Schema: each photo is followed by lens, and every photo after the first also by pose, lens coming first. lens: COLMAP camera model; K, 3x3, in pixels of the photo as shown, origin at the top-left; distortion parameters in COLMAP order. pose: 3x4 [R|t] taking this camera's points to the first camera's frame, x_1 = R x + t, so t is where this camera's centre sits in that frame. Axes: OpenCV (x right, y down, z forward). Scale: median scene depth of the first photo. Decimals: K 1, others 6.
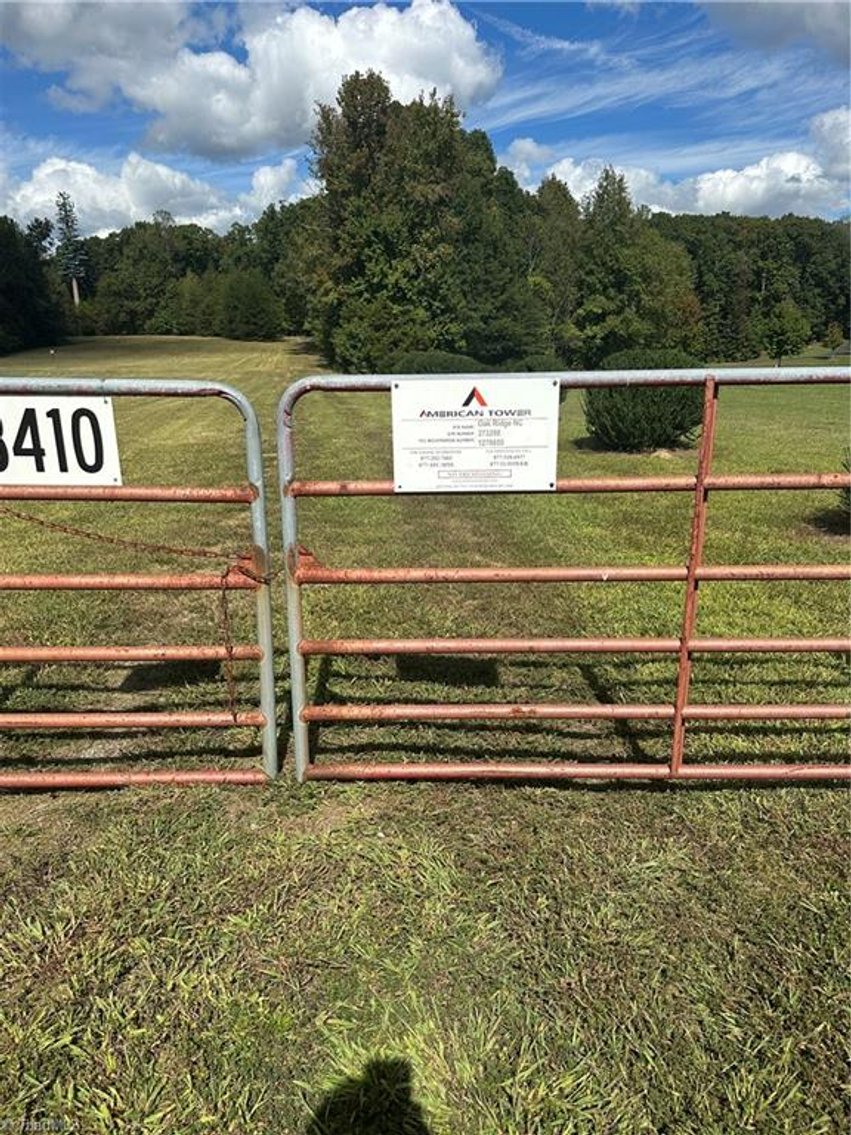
lens RADIAL K [[793.4, 0, 427.3], [0, 793.4, 559.9], [0, 0, 1]] dist [0.074815, -0.094318]
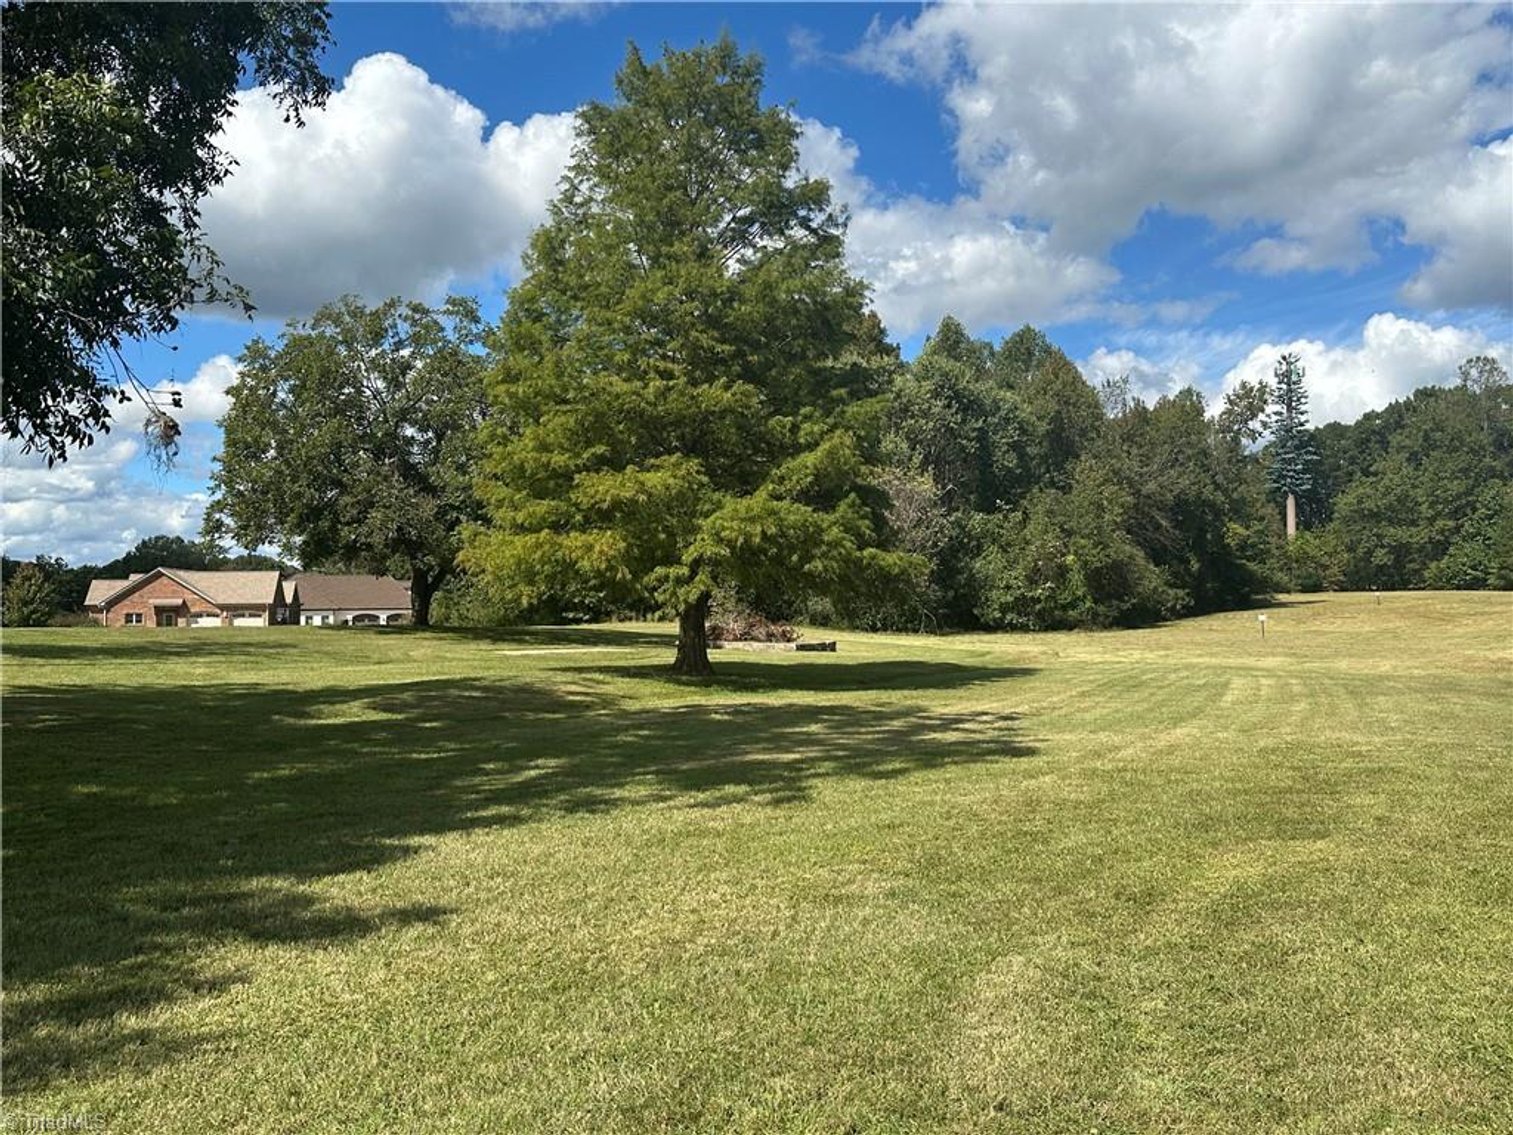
lens RADIAL K [[1282.3, 0, 765.3], [0, 1282.3, 570.3], [0, 0, 1]] dist [0.136239, -0.243620]
pose [[0.723824, -0.013855, -0.689846, -0.114682], [-0.186660, 0.958586, -0.215106, -0.053794], [0.664257, 0.284465, 0.691262, 0.213671]]
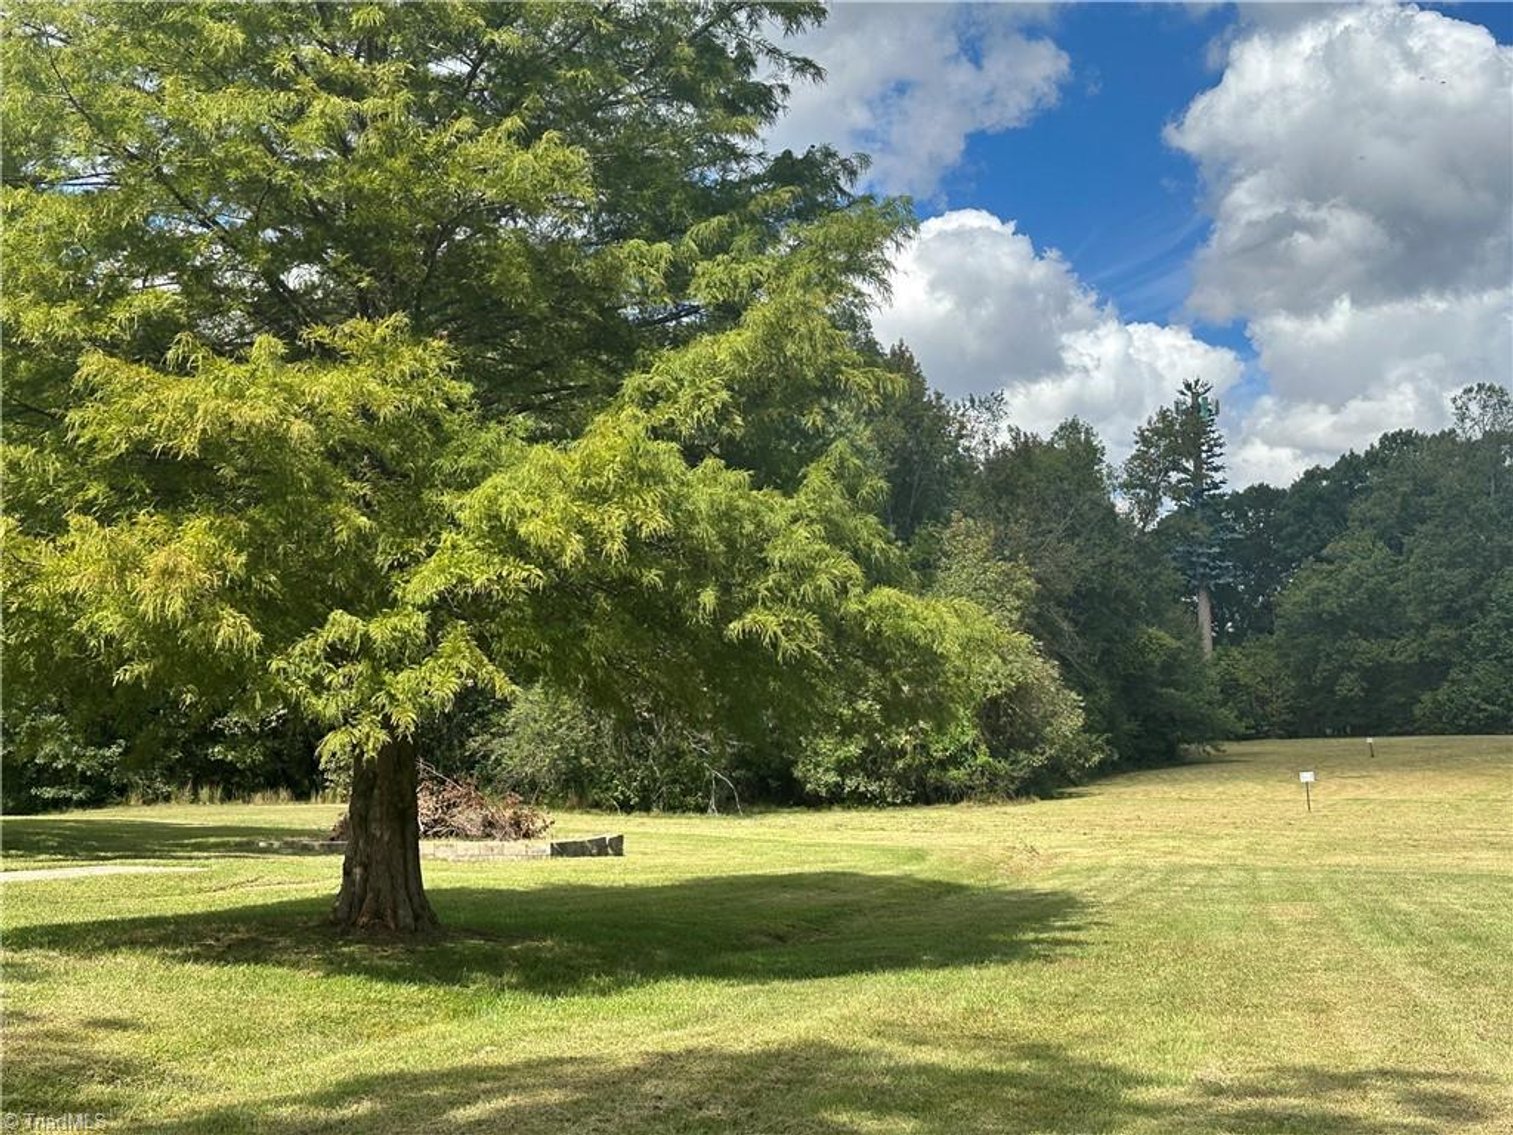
lens RADIAL K [[1973.0, 0, 734.8], [0, 1973.0, 581.2], [0, 0, 1]] dist [0.107079, 0.000000]
pose [[0.835238, -0.058778, -0.546739, -0.175135], [-0.136533, 0.940968, -0.309739, -0.064655], [0.532669, 0.333354, 0.777906, 0.259297]]
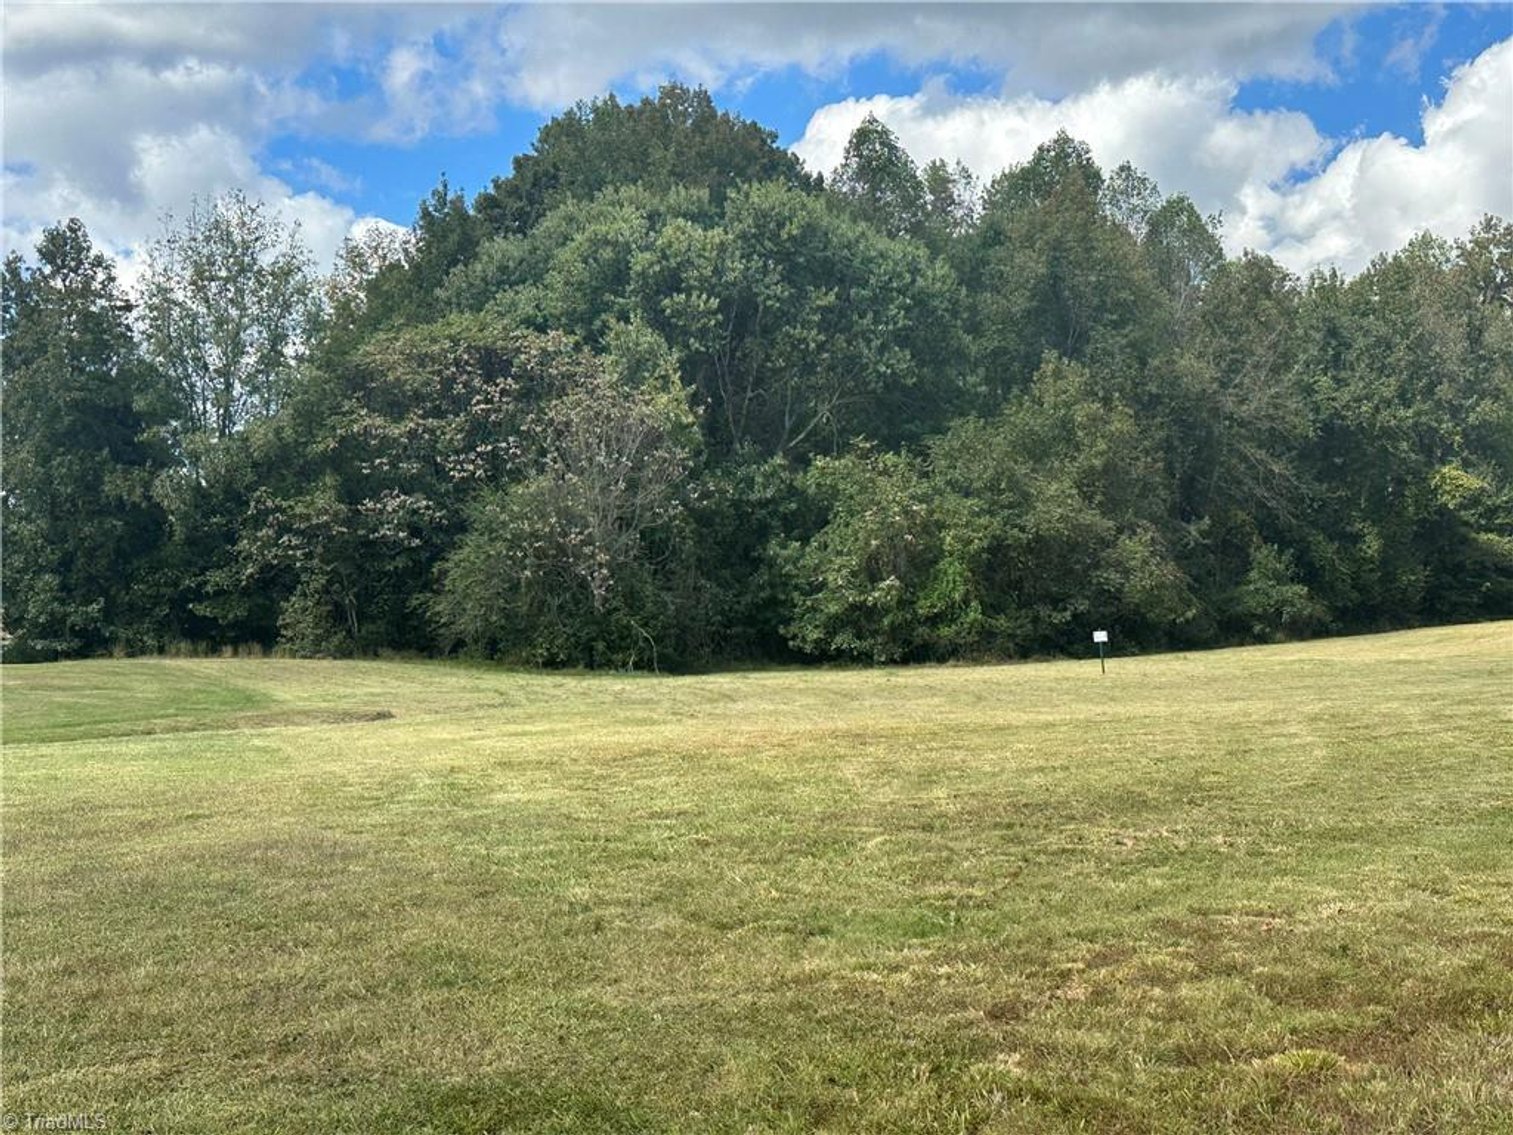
lens RADIAL K [[1973.0, 0, 762.6], [0, 1973.0, 569.6], [0, 0, 1]] dist [0.107079, 0.000000]
pose [[0.610689, -0.024725, -0.791485, -0.054777], [-0.202040, 0.961567, -0.185927, -0.097843], [0.765662, 0.273456, 0.582223, 0.377890]]
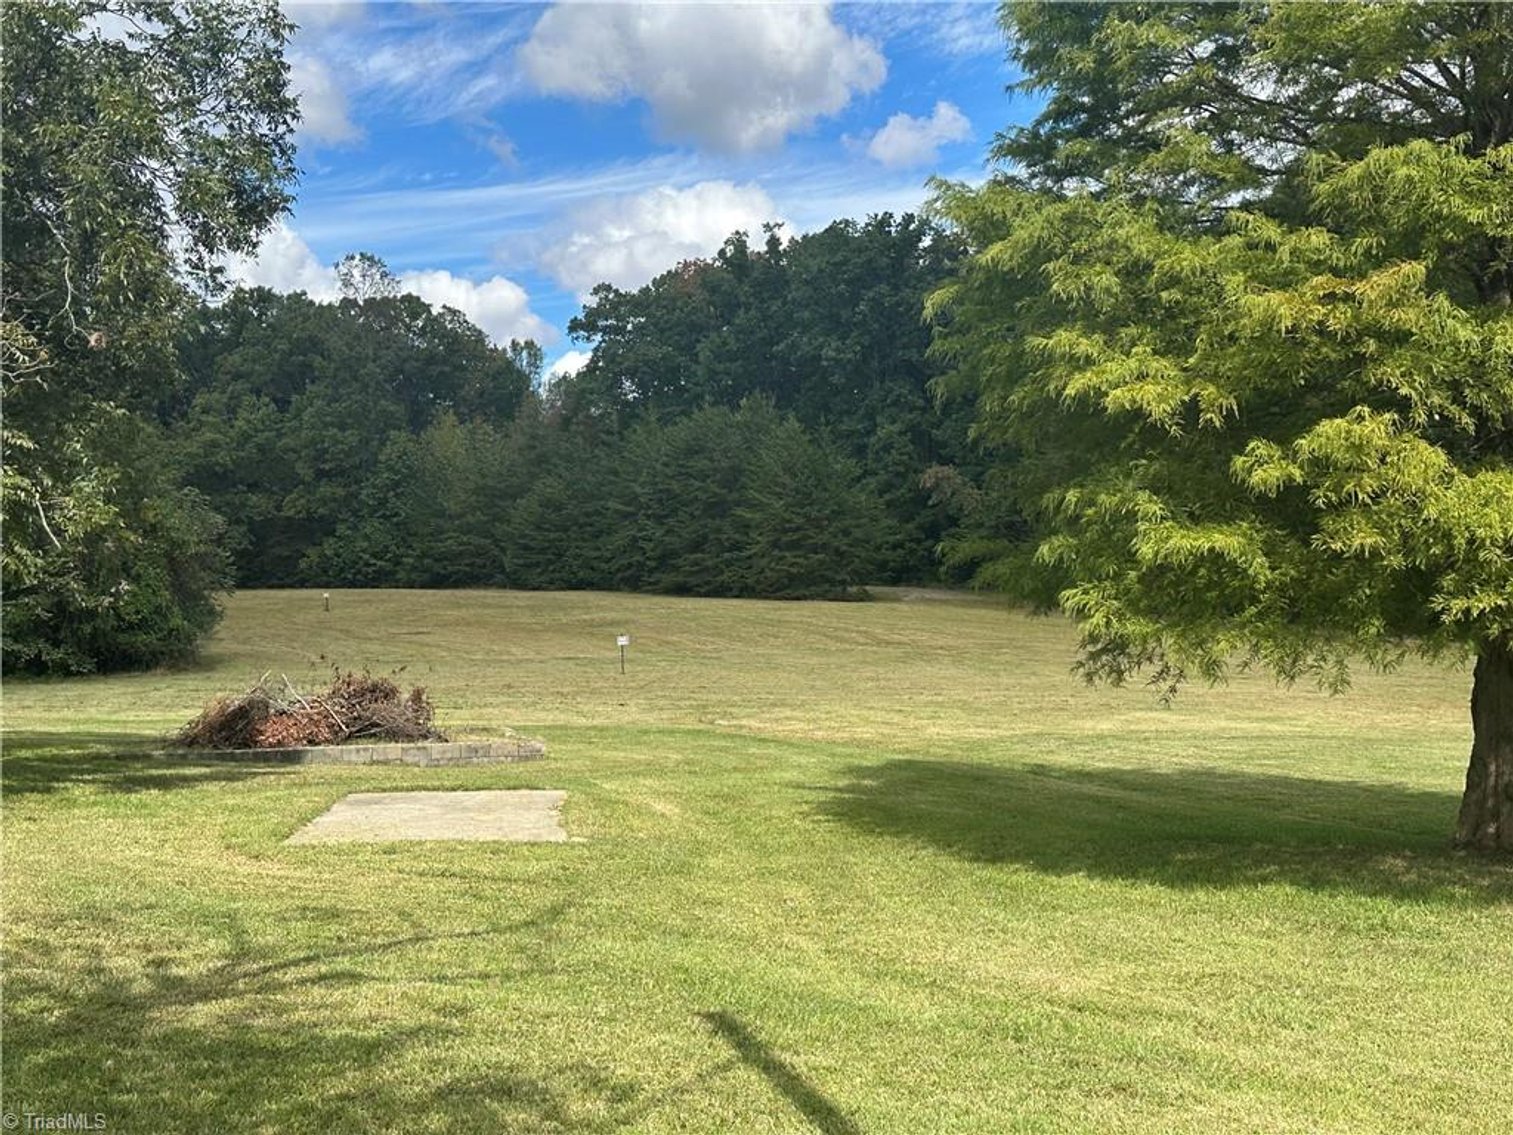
lens RADIAL K [[1973.0, 0, 770.6], [0, 1973.0, 571.1], [0, 0, 1]] dist [0.107079, 0.000000]
pose [[0.995472, -0.004832, 0.094929, -0.304082], [0.031145, 0.960153, -0.277733, -0.063595], [-0.089804, 0.279432, 0.955957, 0.235692]]
